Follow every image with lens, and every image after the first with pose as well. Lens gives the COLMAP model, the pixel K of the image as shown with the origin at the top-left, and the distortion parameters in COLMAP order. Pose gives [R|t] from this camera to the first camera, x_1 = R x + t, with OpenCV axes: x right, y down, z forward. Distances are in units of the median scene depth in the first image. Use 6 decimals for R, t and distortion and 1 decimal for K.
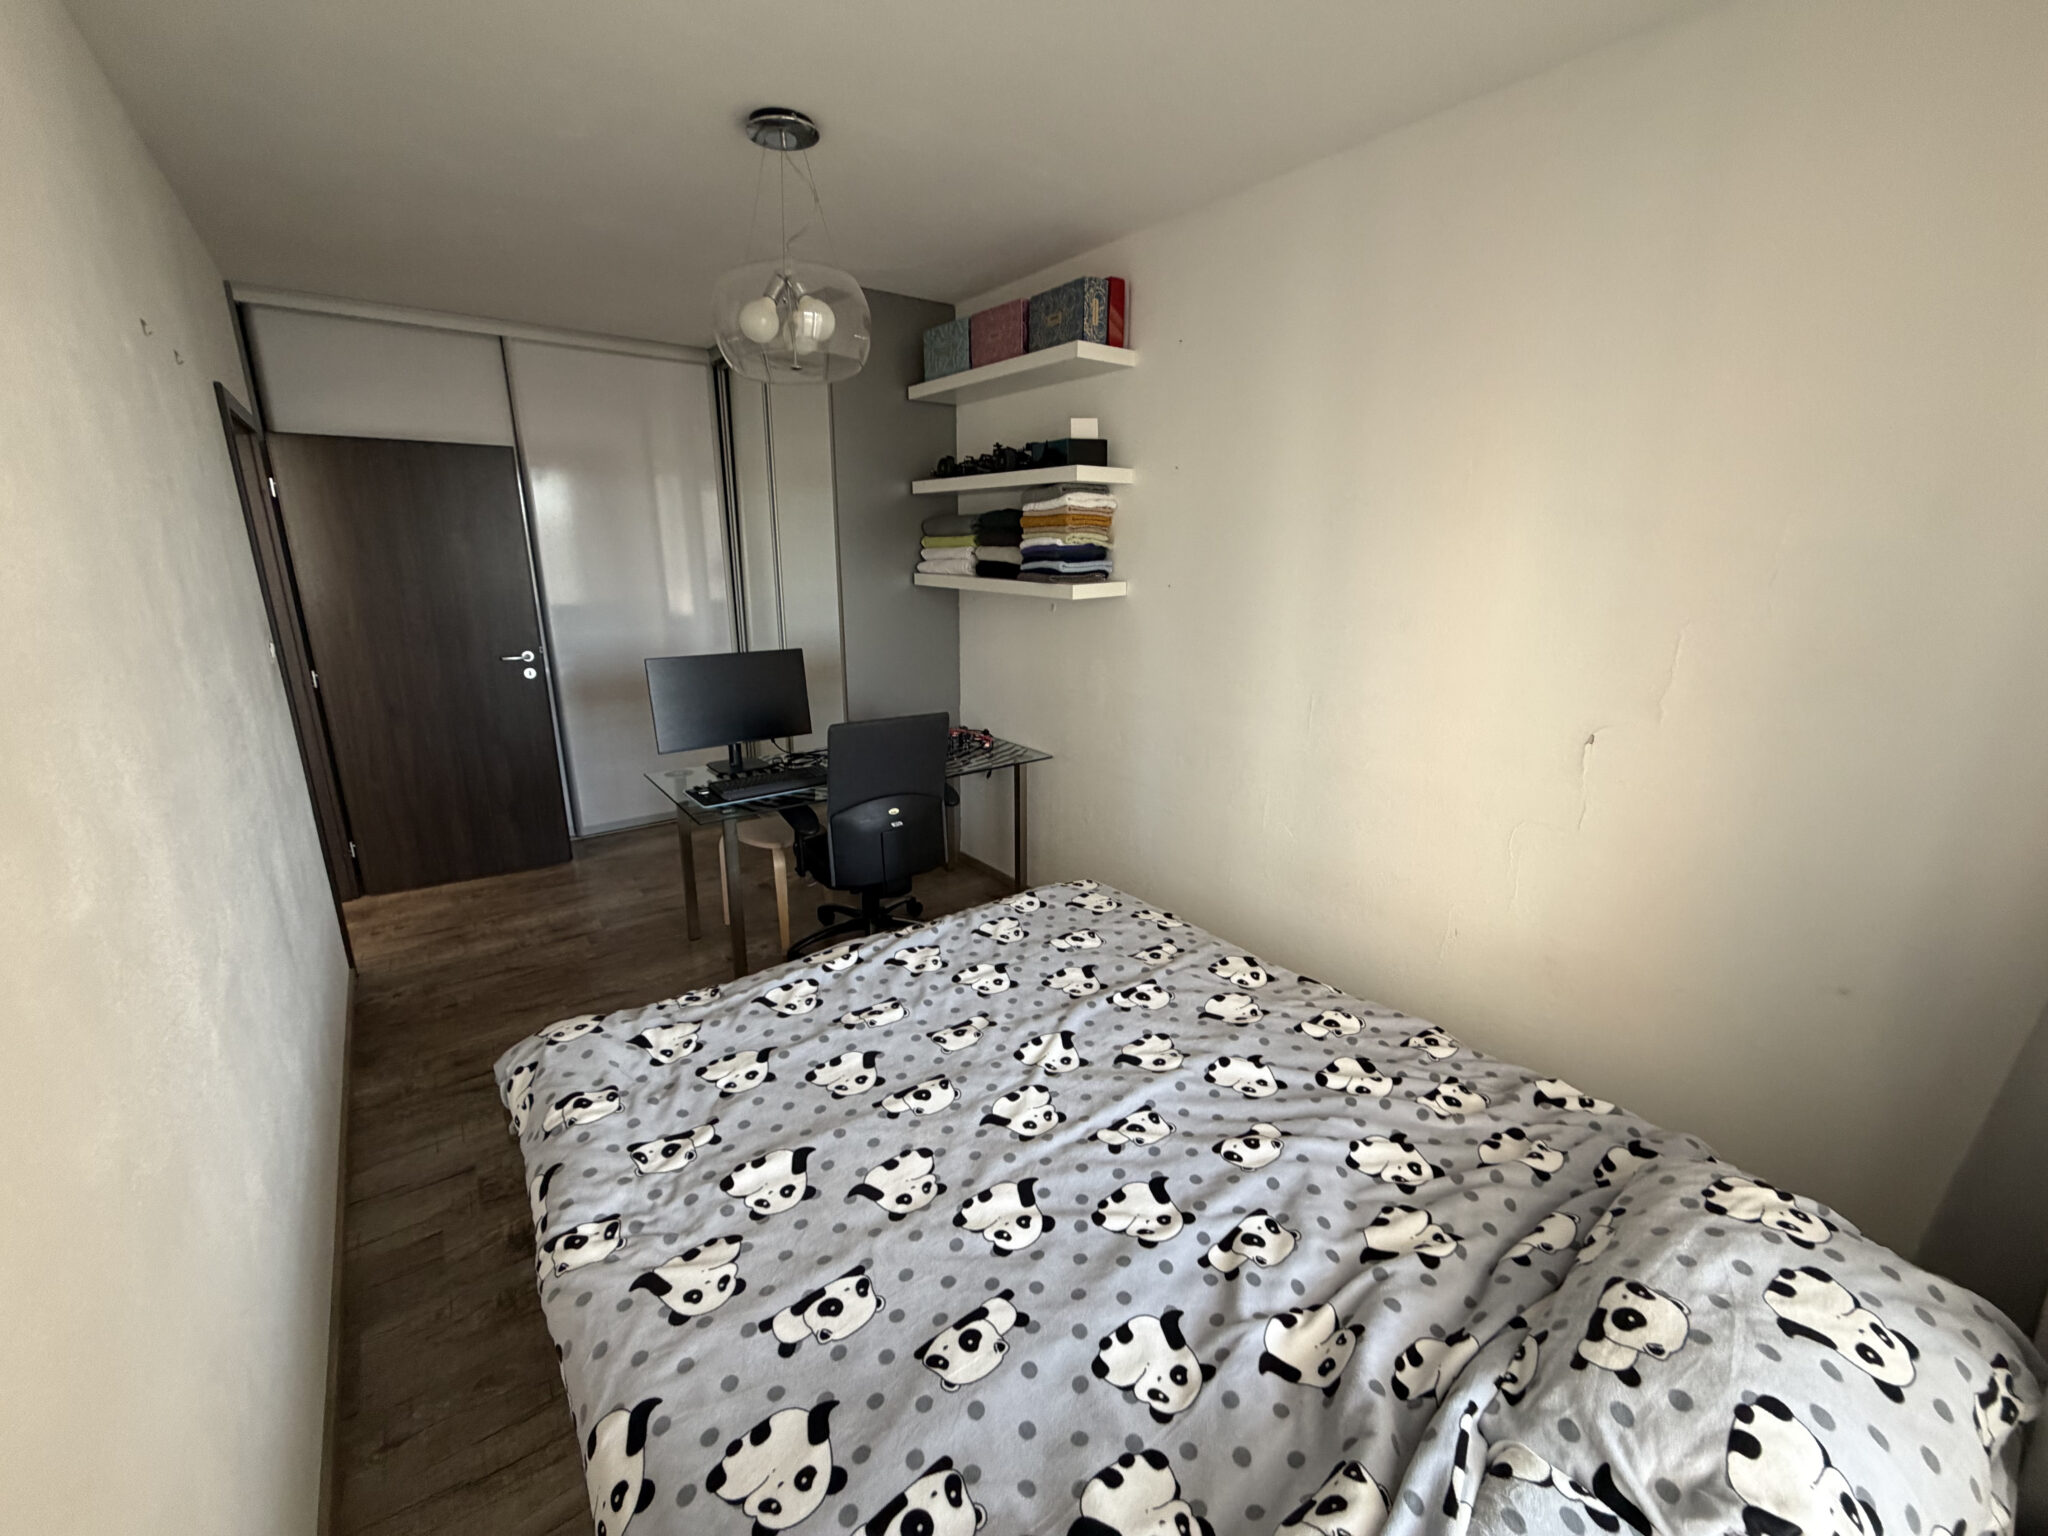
lens RADIAL K [[817.4, 0, 1024.4], [0, 817.4, 771.9], [0, 0, 1]] dist [-0.001167, -0.000105]
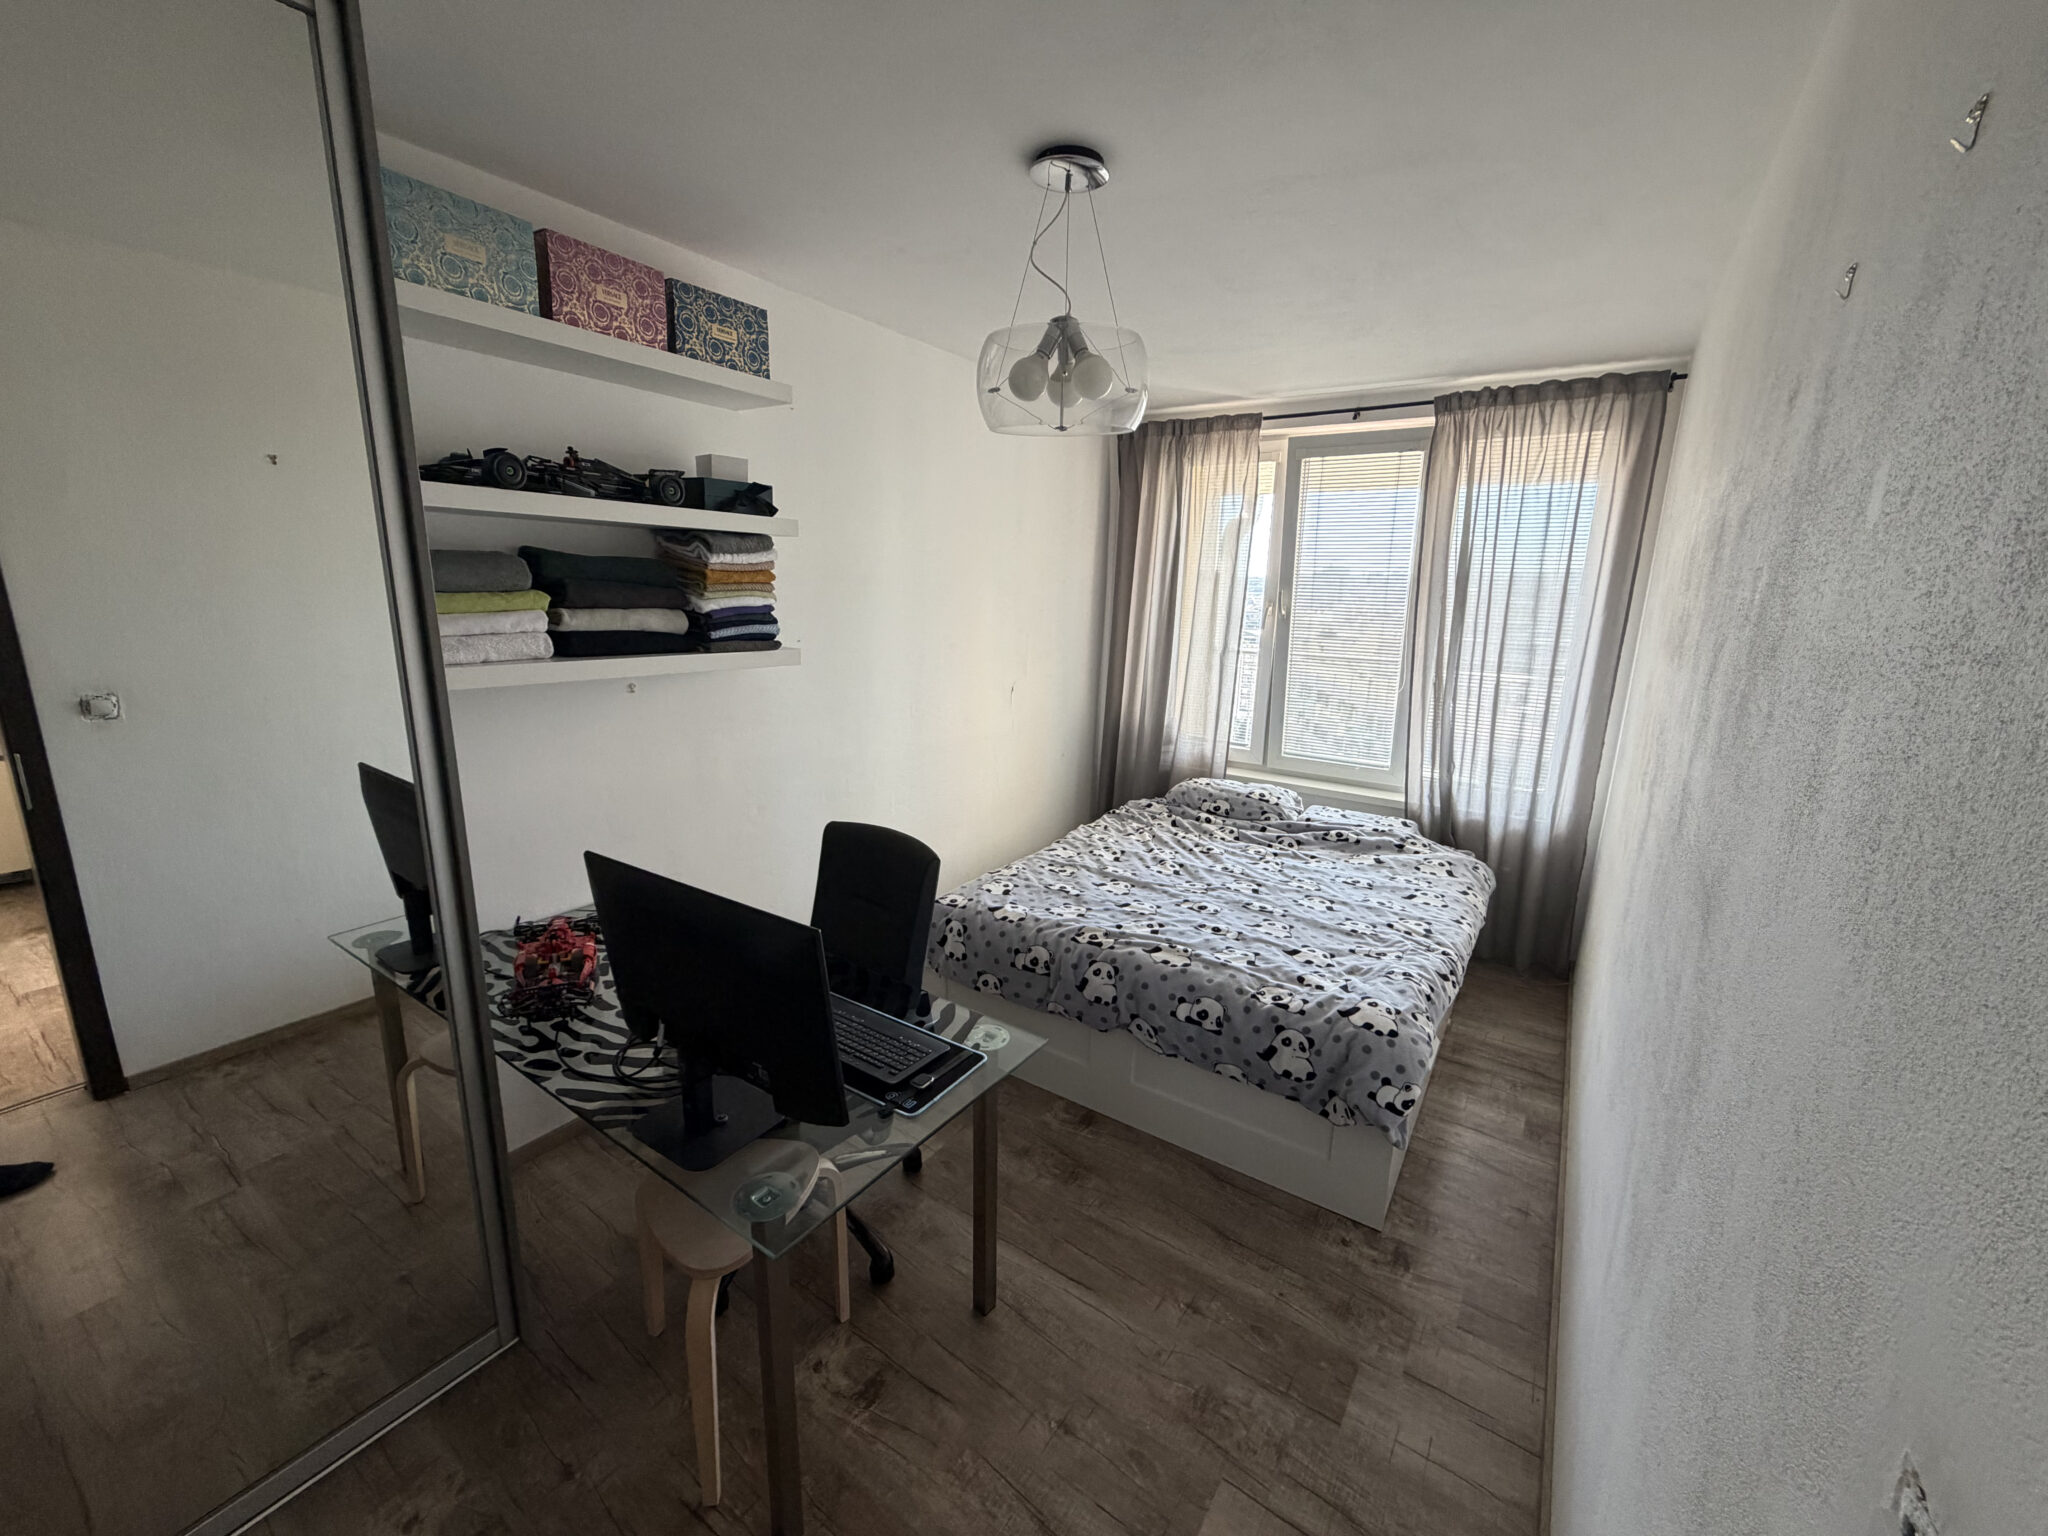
lens RADIAL K [[866.2, 0, 984.6], [0, 866.2, 775.1], [0, 0, 1]] dist [0.000638, 0.000085]
pose [[-0.308884, -0.225812, 0.923905, -0.903968], [0.223192, 0.927071, 0.301205, -0.334324], [-0.924541, 0.299246, -0.235958, 1.051798]]
